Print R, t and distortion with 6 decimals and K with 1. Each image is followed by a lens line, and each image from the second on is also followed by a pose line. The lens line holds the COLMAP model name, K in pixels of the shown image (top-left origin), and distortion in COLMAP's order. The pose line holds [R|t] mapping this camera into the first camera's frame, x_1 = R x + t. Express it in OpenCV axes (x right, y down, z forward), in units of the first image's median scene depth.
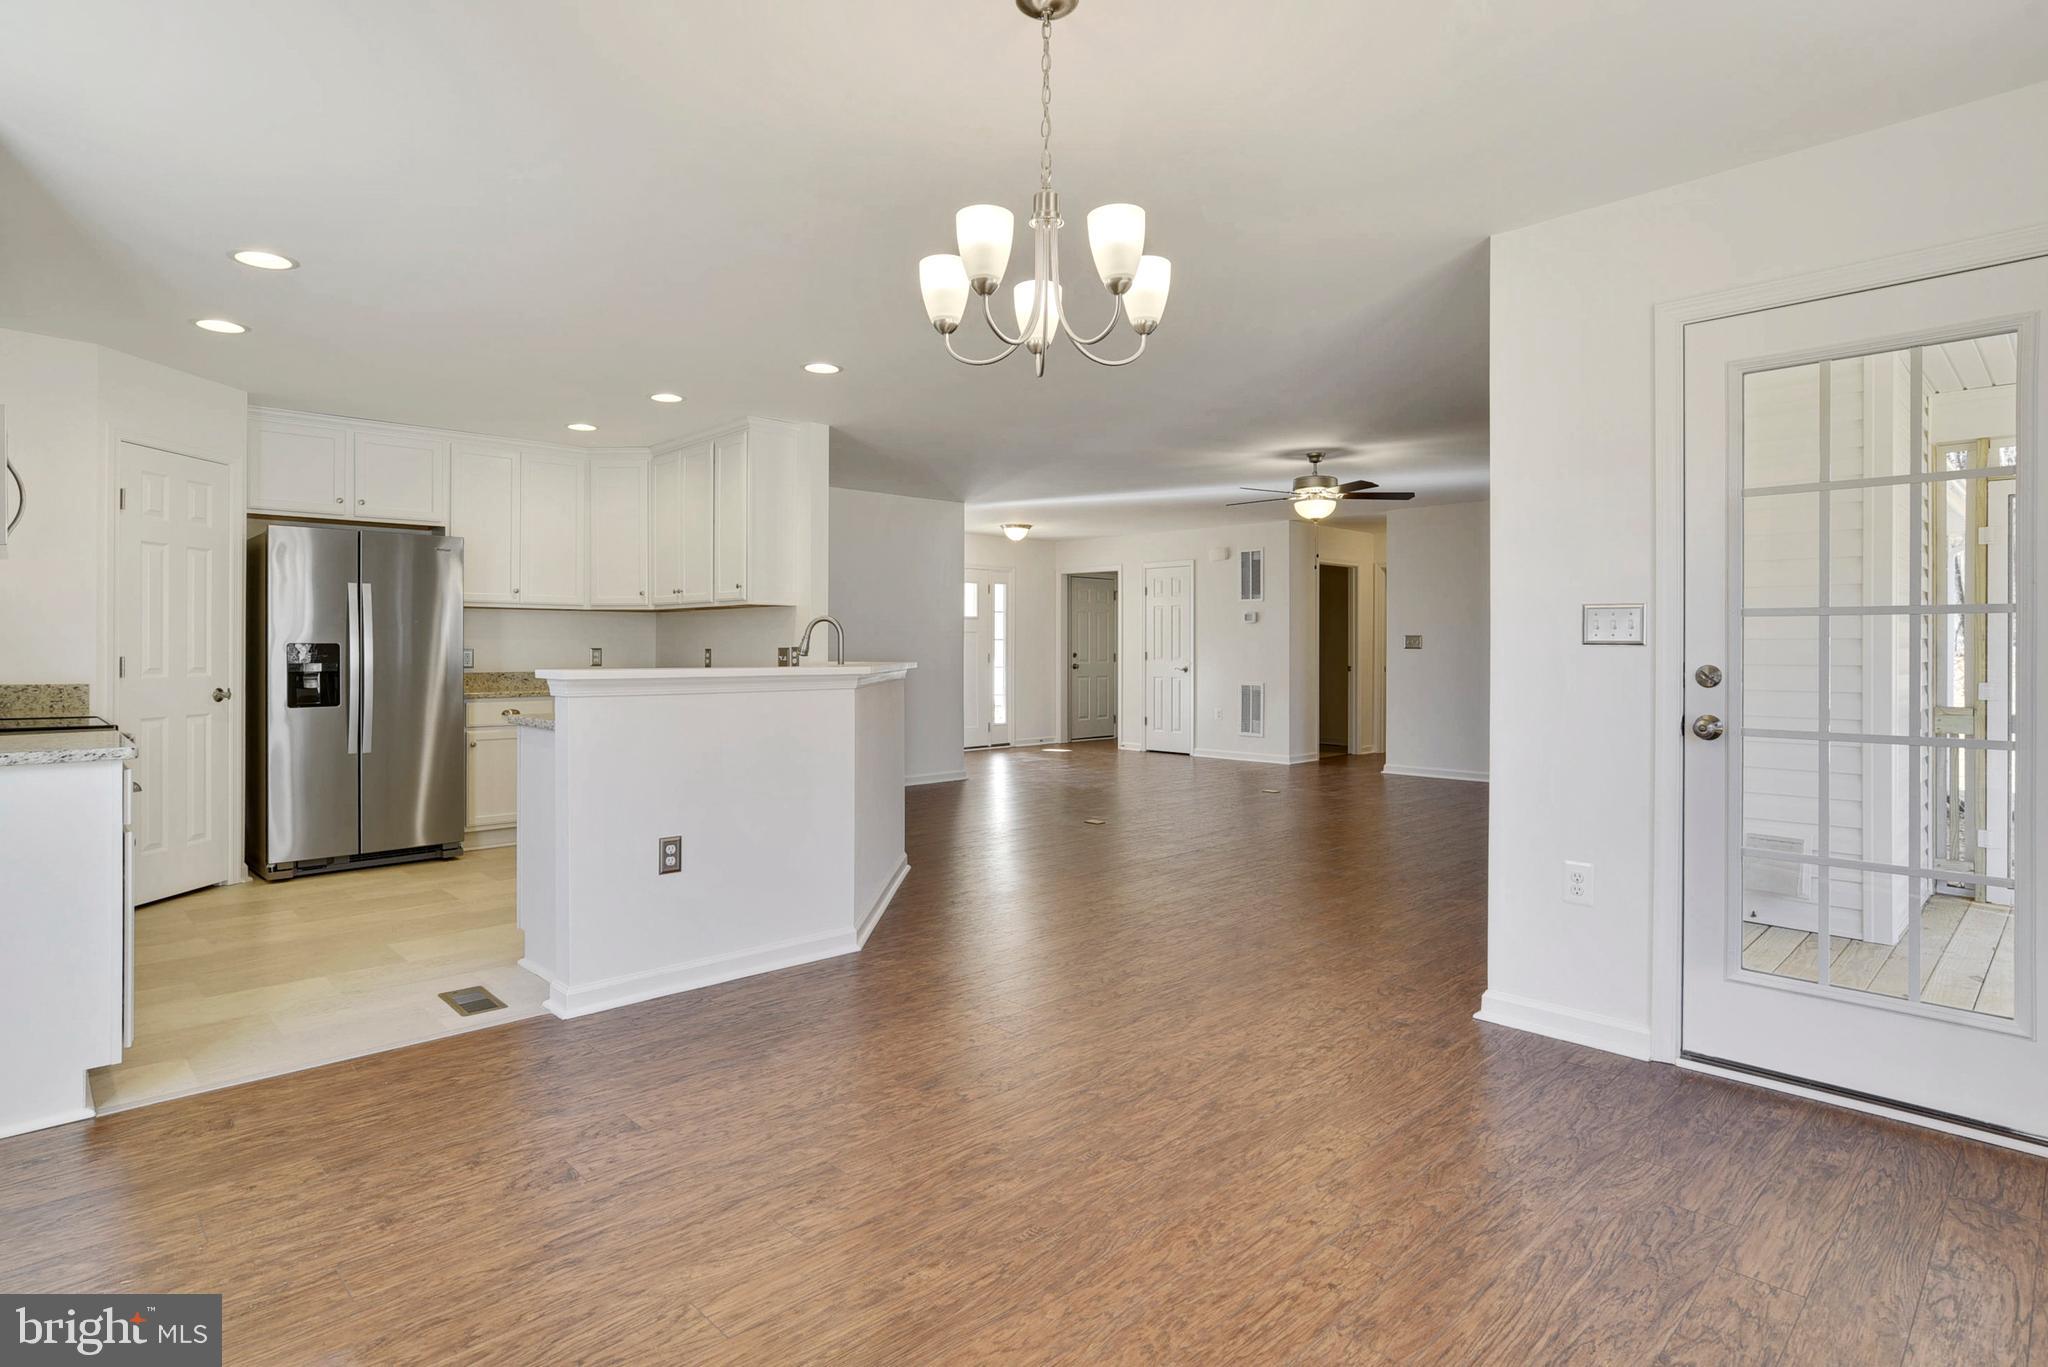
lens RADIAL K [[1037.2, 0, 1004.4], [0, 1037.2, 662.0], [0, 0, 1]] dist [-0.022642, 0.022982]
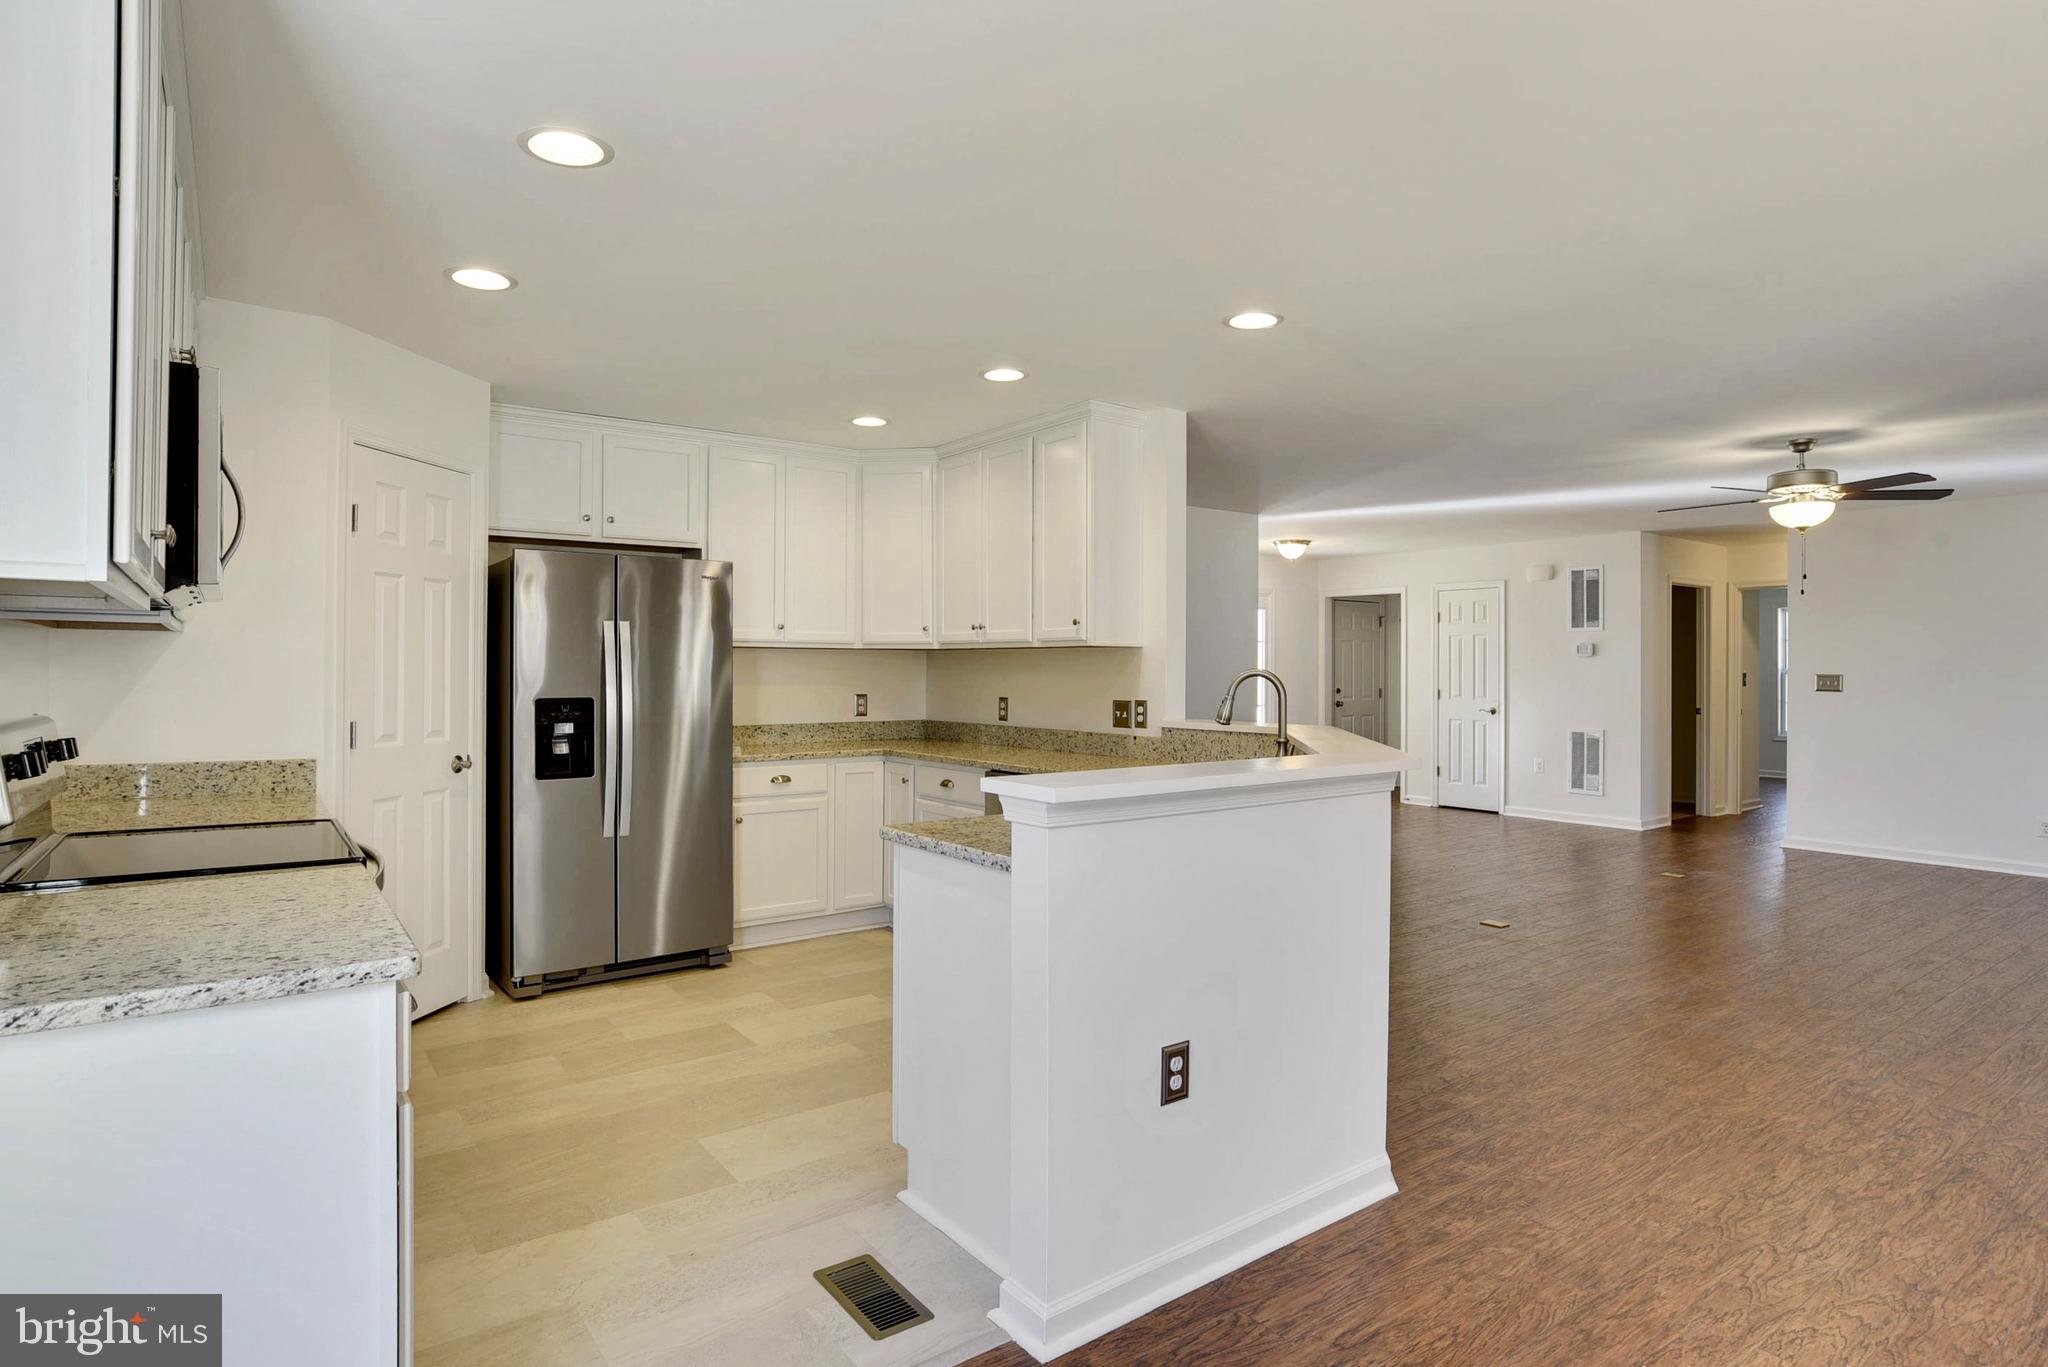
lens RADIAL K [[1062.9, 0, 1024.0], [0, 1062.9, 683.5], [0, 0, 1]] dist [-0.037224, 0.027761]
pose [[0.992880, 0.004141, -0.119047, -0.198225], [-0.004118, 0.999991, 0.000437, -0.027445], [0.119048, 0.000057, 0.992888, 0.210489]]
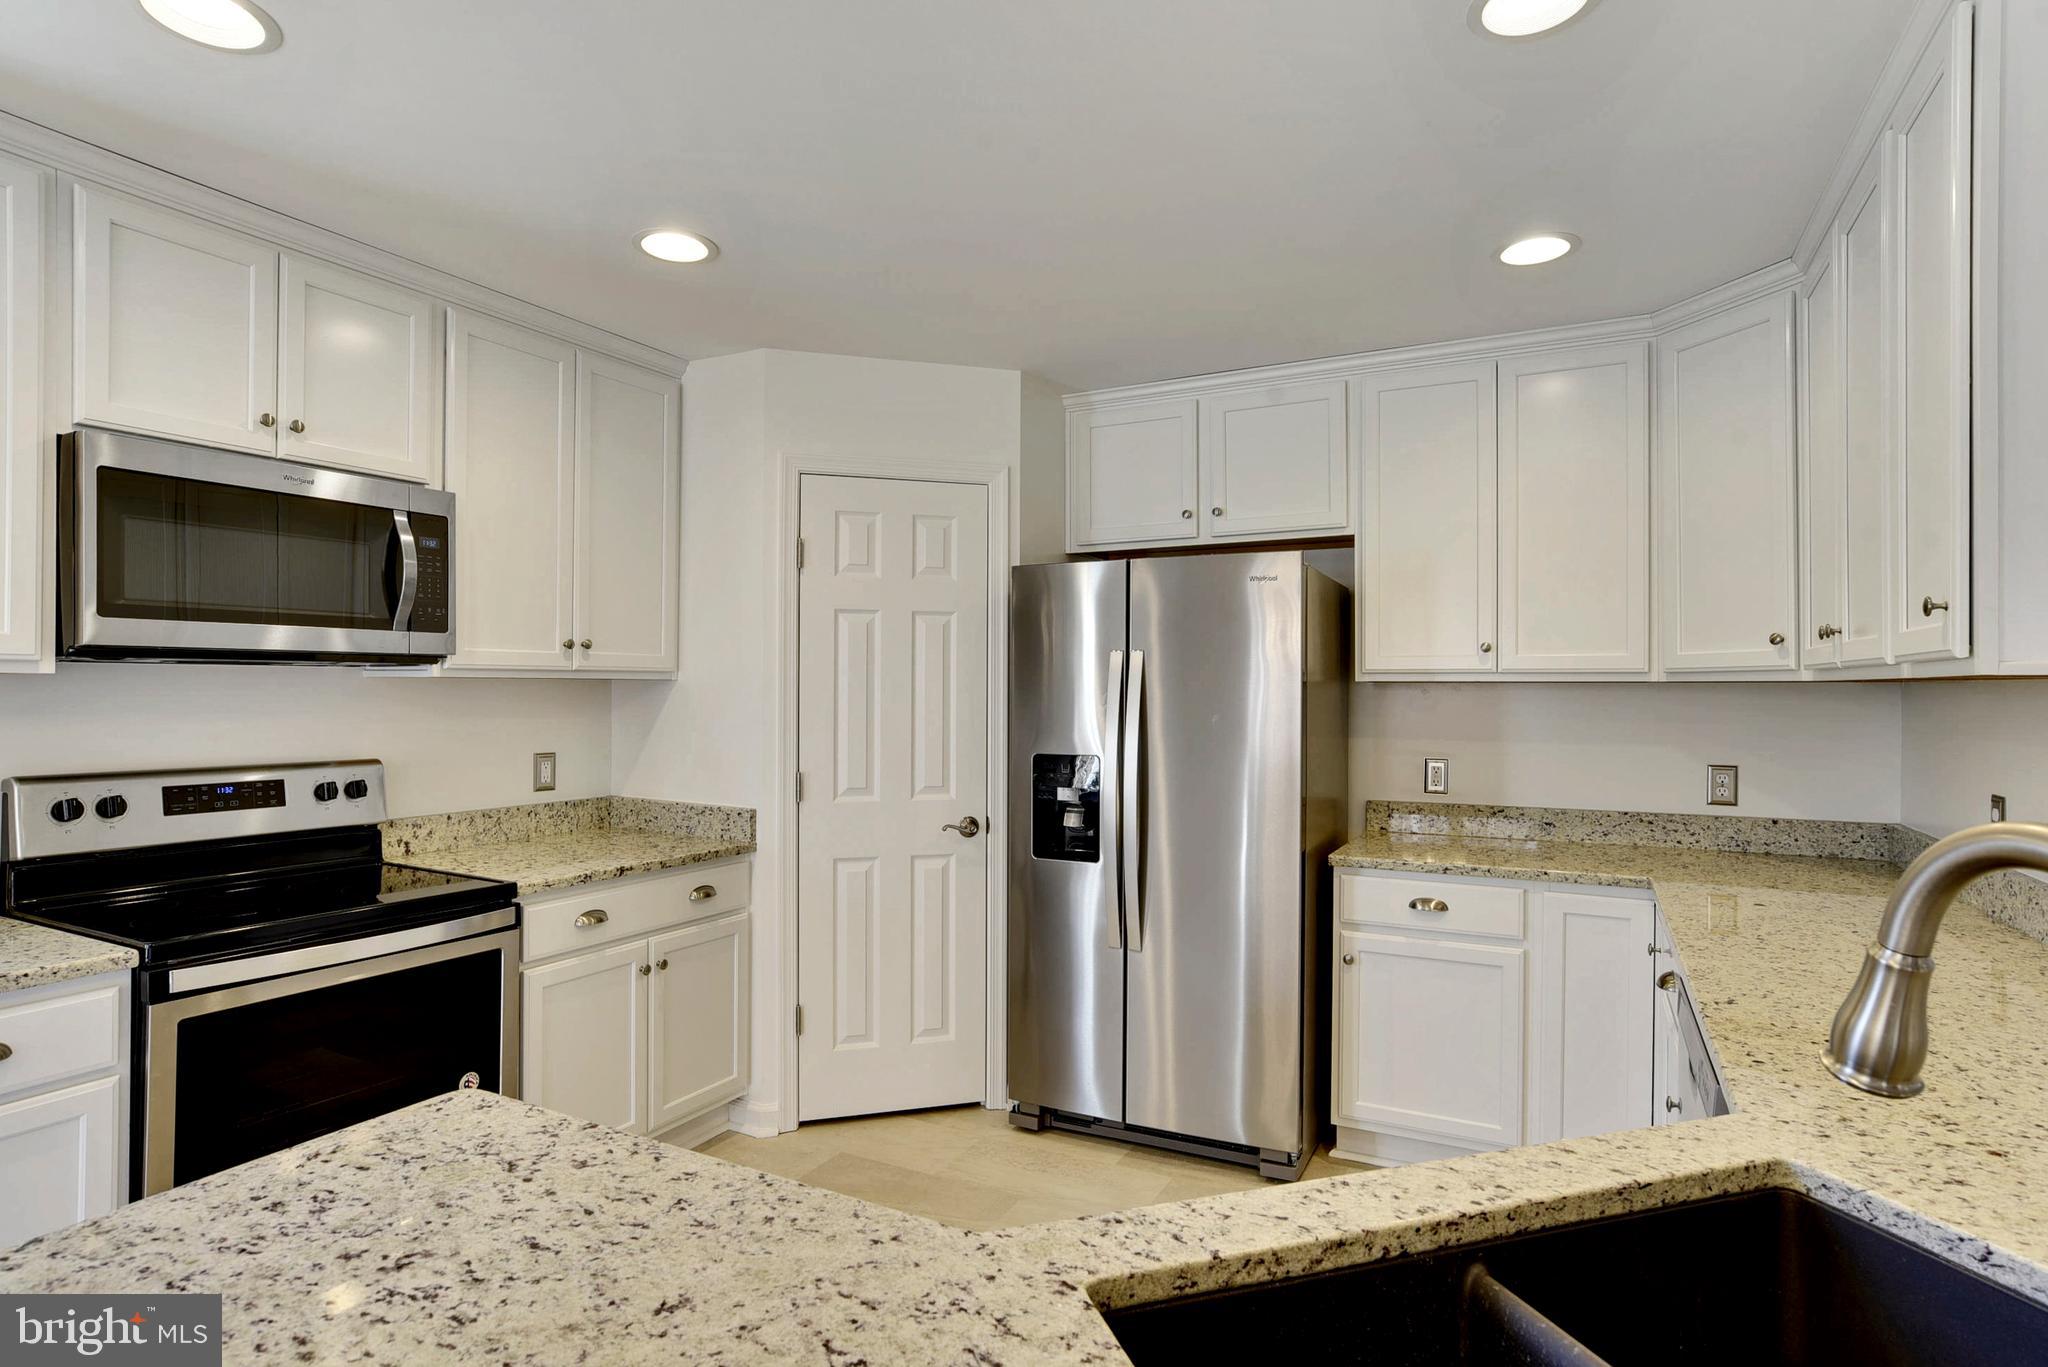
lens RADIAL K [[1062.9, 0, 1024.0], [0, 1062.9, 683.5], [0, 0, 1]] dist [-0.037224, 0.027761]
pose [[0.323785, -0.004893, -0.946118, -0.077764], [-0.015084, 0.999833, -0.010333, -0.046903], [0.946011, 0.017617, 0.323657, 0.684238]]
